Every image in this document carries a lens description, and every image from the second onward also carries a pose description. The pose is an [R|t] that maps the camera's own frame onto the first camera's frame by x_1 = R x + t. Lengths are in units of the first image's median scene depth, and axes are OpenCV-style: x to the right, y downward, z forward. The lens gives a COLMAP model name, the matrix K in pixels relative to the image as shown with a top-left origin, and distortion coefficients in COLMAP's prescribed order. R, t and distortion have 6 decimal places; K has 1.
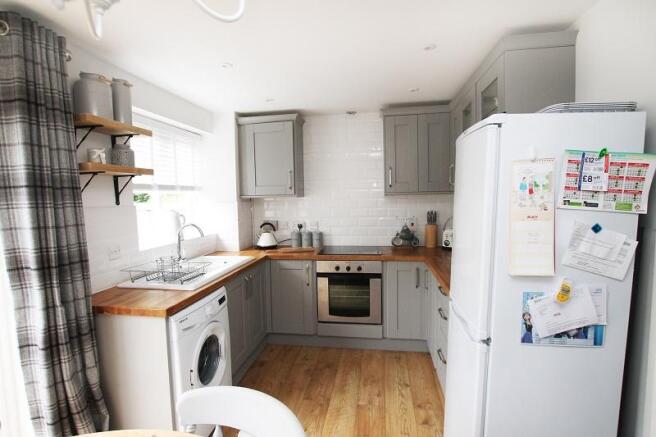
lens RADIAL K [[308.3, 0, 307.7], [0, 308.3, 221.4], [0, 0, 1]] dist [-0.018912, -0.000186]
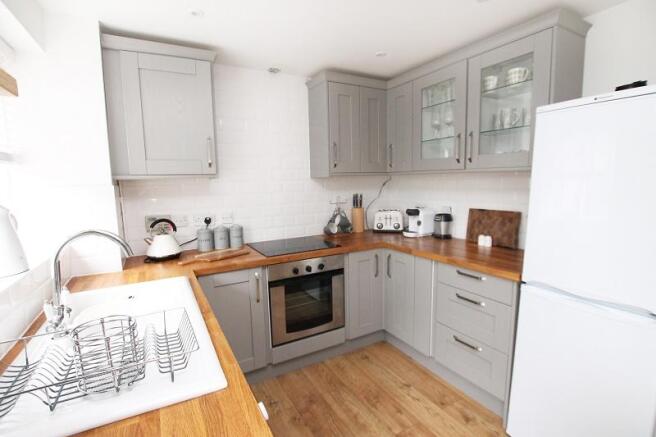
lens RADIAL K [[308.3, 0, 327.3], [0, 308.3, 220.4], [0, 0, 1]] dist [-0.018912, -0.000186]
pose [[0.783375, -0.075158, 0.616988, -0.283210], [0.054906, 0.997149, 0.051755, -0.007477], [-0.619119, -0.006668, 0.785269, 0.326138]]
